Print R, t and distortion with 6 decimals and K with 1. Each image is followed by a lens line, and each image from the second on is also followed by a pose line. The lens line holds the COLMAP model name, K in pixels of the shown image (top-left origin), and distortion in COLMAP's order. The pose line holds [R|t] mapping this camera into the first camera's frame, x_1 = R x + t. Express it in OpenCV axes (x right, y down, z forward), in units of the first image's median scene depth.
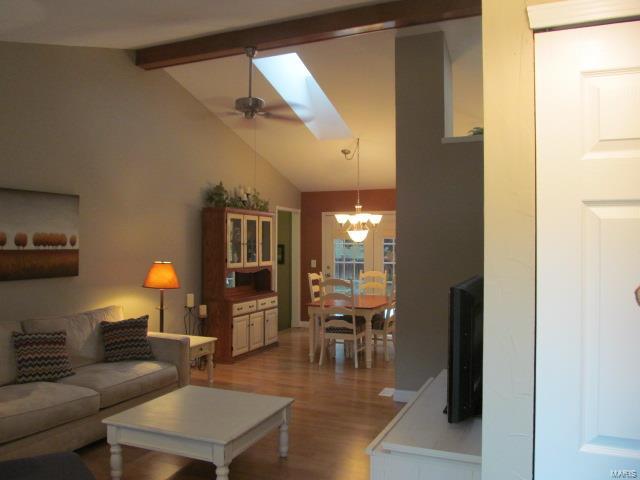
lens RADIAL K [[535.7, 0, 315.1], [0, 535.7, 240.8], [0, 0, 1]] dist [-0.046089, 0.001118]
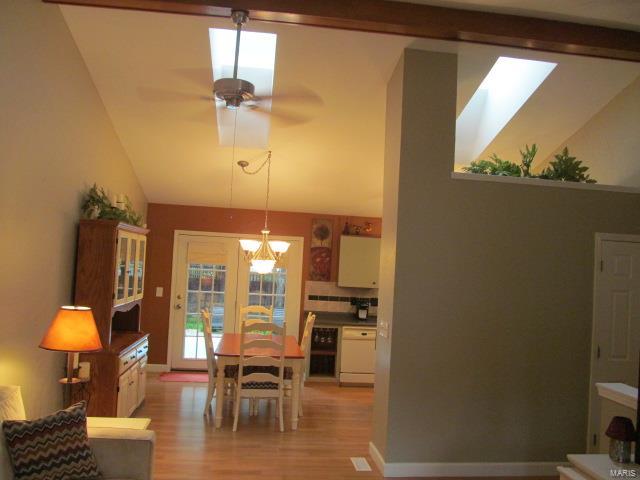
lens RADIAL K [[535.7, 0, 321.1], [0, 535.7, 241.4], [0, 0, 1]] dist [-0.046089, 0.001118]
pose [[0.860677, 0.061475, 0.505427, -0.291923], [-0.050186, 0.998093, -0.035937, -0.024556], [-0.506673, 0.005565, 0.862121, 0.256183]]
